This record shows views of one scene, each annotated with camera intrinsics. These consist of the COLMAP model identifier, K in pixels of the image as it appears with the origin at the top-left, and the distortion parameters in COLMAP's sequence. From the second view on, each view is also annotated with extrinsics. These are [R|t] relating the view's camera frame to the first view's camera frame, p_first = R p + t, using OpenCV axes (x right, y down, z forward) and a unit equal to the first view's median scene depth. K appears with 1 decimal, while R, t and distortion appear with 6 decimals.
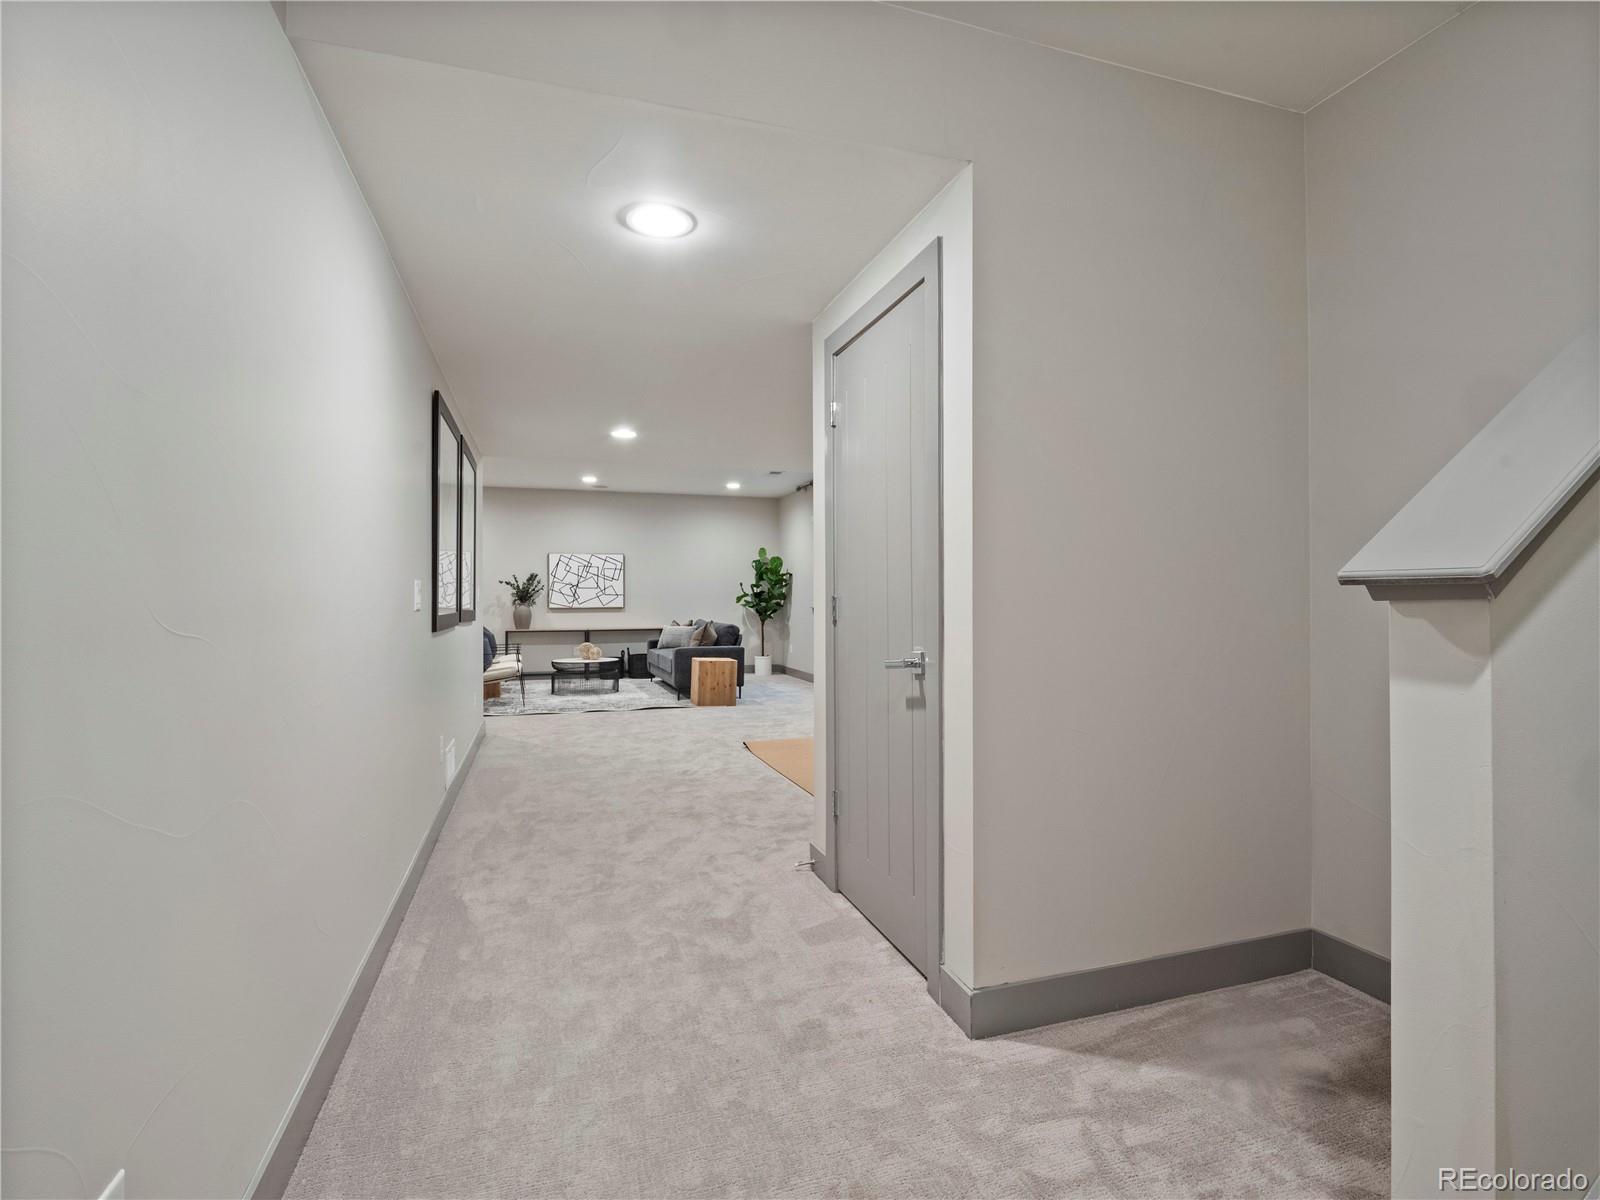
lens RADIAL K [[782.4, 0, 808.0], [0, 782.4, 588.6], [0, 0, 1]] dist [-0.009737, -0.004950]
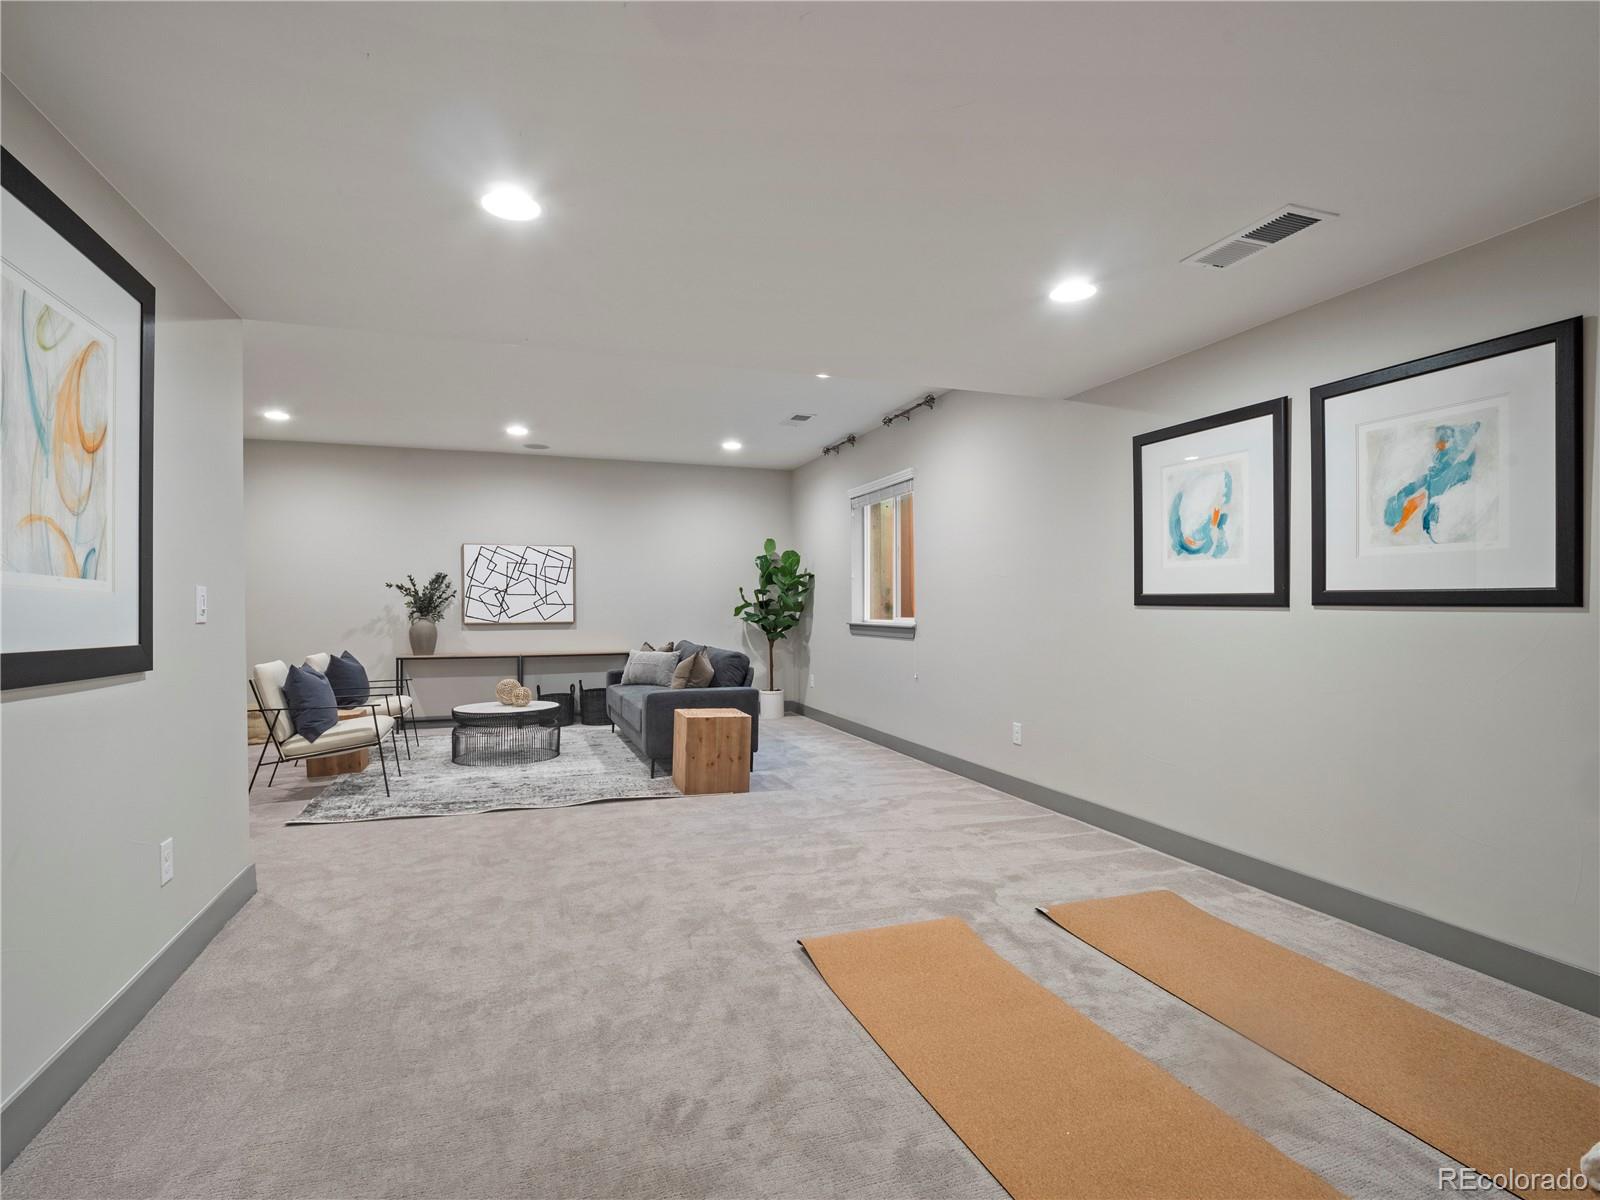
lens RADIAL K [[782.4, 0, 799.9], [0, 782.4, 612.0], [0, 0, 1]] dist [-0.009737, -0.004950]
pose [[0.999779, 0.000489, 0.021034, -0.049121], [-0.000887, 0.999820, 0.018931, 0.001311], [-0.021021, -0.018946, 0.999600, 0.302308]]
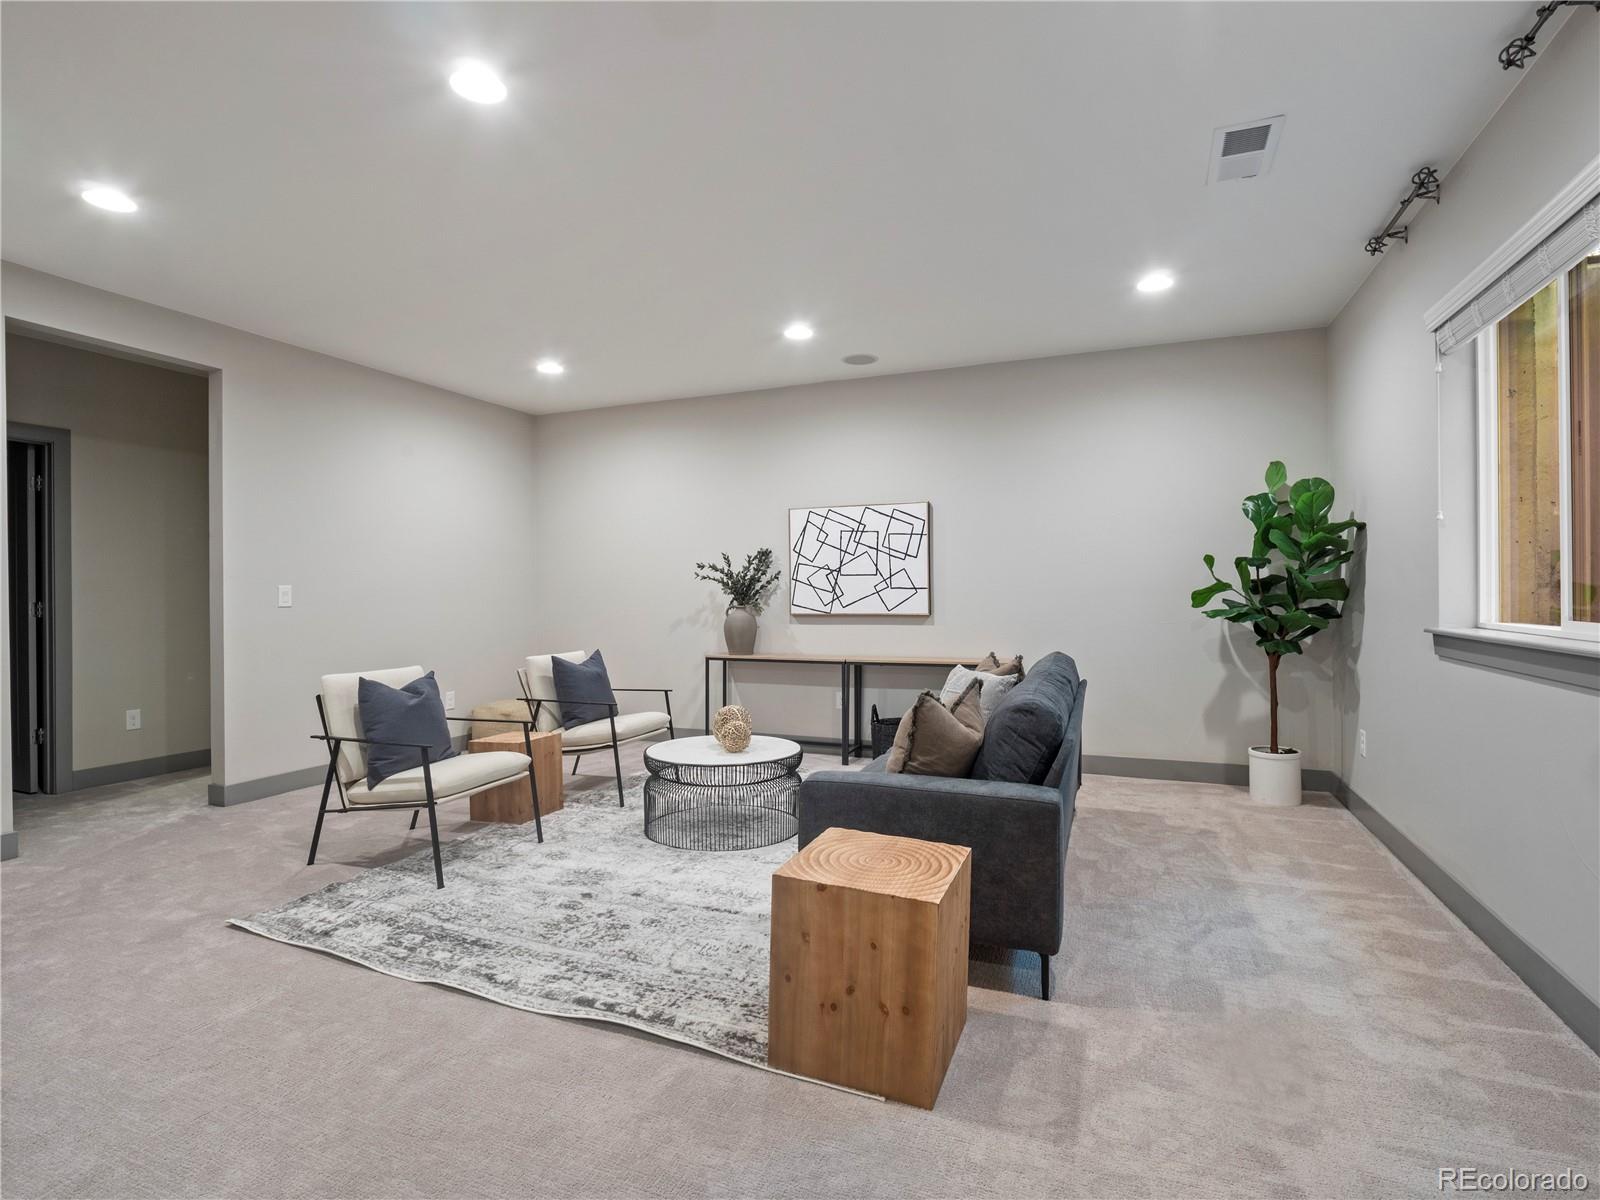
lens RADIAL K [[782.4, 0, 806.6], [0, 782.4, 591.5], [0, 0, 1]] dist [-0.009737, -0.004950]
pose [[0.757800, -0.002754, -0.652481, 0.016359], [0.015045, 0.999799, 0.013253, 0.002652], [0.652313, -0.019860, 0.757689, 0.606320]]
